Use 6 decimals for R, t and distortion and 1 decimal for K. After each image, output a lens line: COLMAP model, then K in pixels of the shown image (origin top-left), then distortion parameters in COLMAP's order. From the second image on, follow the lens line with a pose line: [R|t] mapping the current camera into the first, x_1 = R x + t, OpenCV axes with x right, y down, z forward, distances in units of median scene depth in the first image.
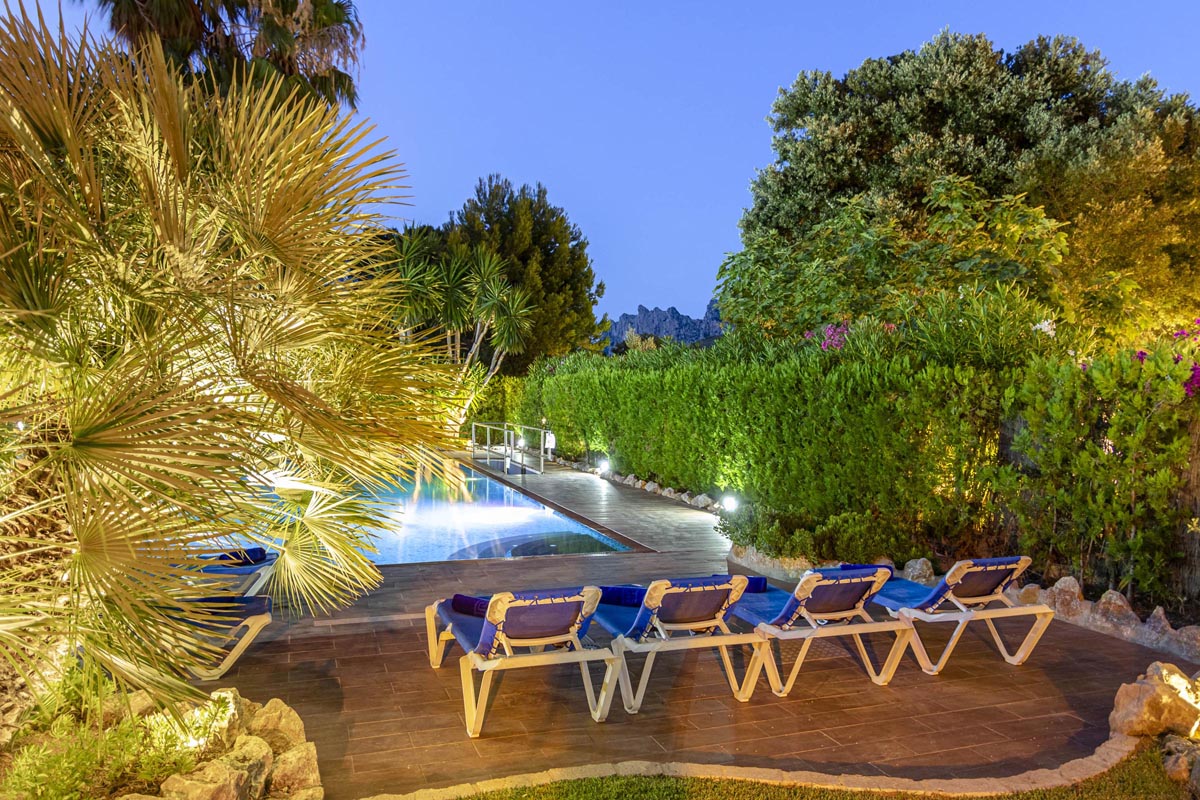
lens RADIAL K [[841.4, 0, 589.4], [0, 841.4, 403.9], [0, 0, 1]] dist [0.004391, -0.003370]
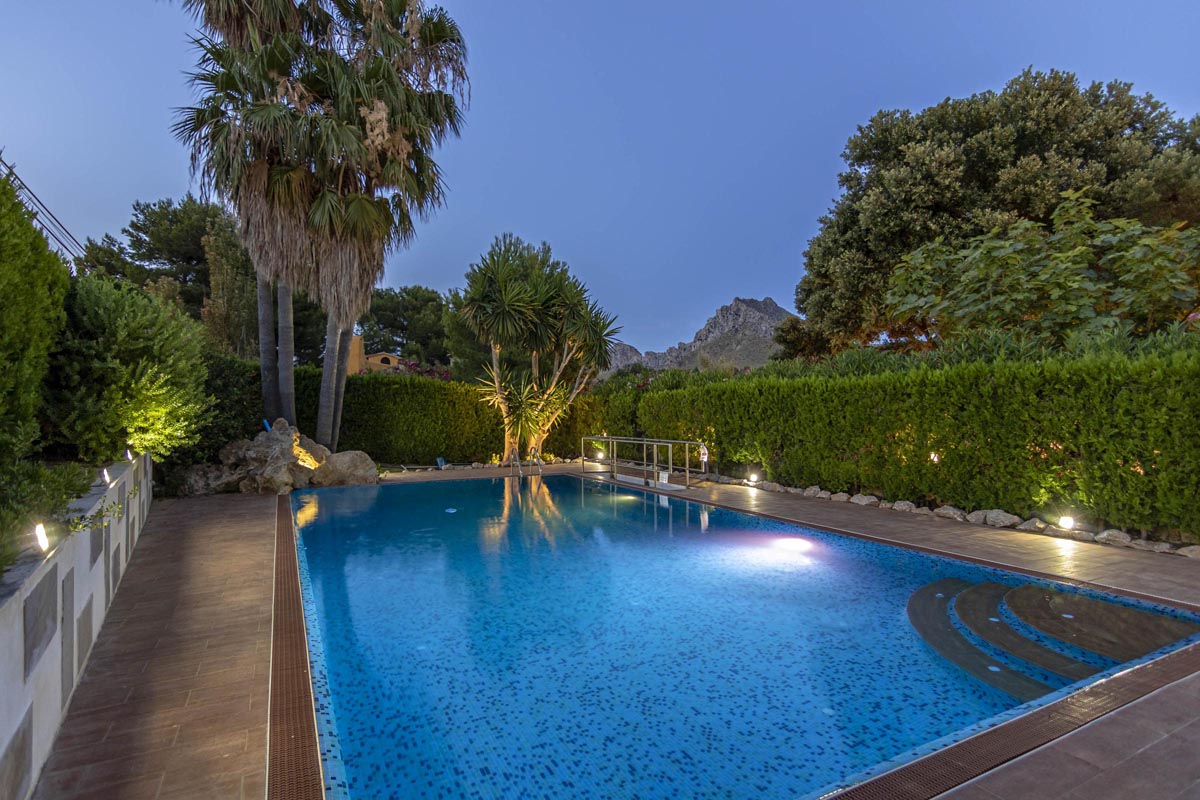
lens RADIAL K [[599.1, 0, 597.0], [0, 599.1, 403.1], [0, 0, 1]] dist [-0.006524, 0.002078]
pose [[0.989982, -0.017794, 0.140070, -0.225899], [0.022611, 0.999203, -0.032880, 0.005268], [-0.139374, 0.035718, 0.989595, 0.284339]]
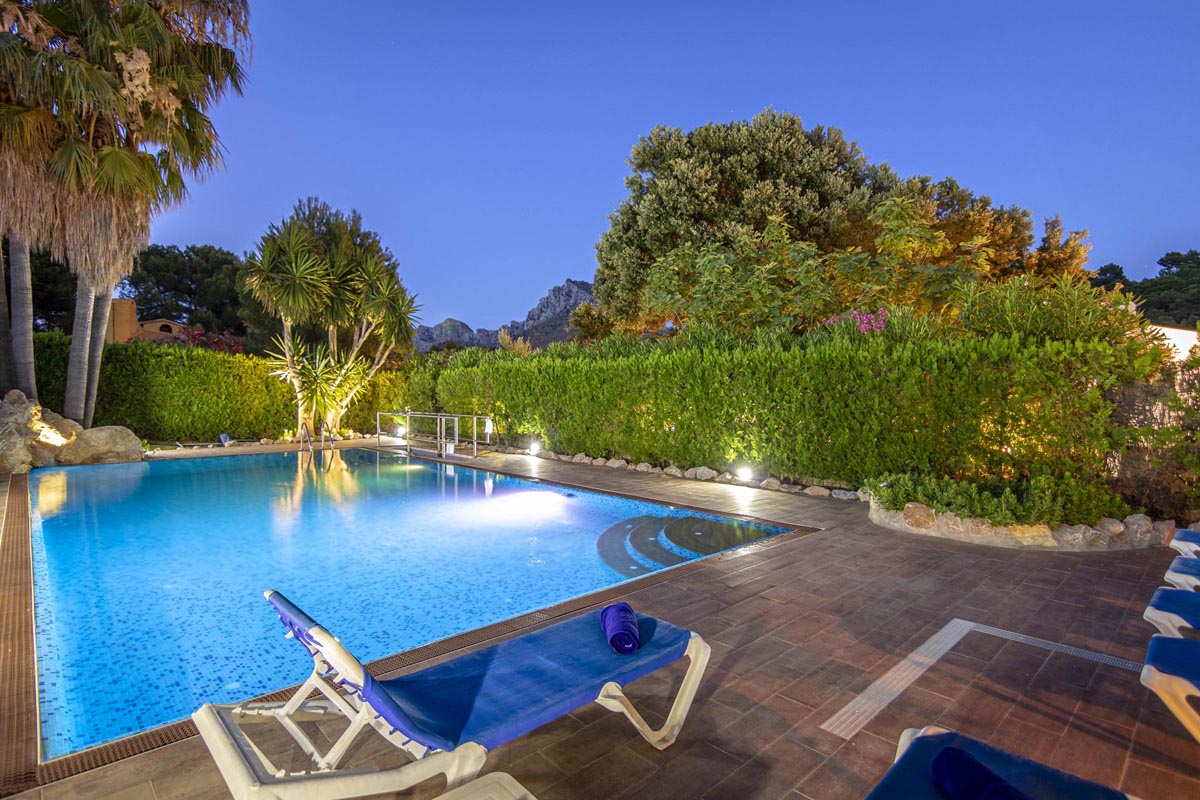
lens RADIAL K [[599.1, 0, 595.3], [0, 599.1, 402.2], [0, 0, 1]] dist [-0.006524, 0.002078]
pose [[0.914177, -0.017904, 0.404919, -0.195873], [0.016631, 0.999839, 0.006662, 0.009667], [-0.404973, 0.000644, 0.914328, 0.218771]]
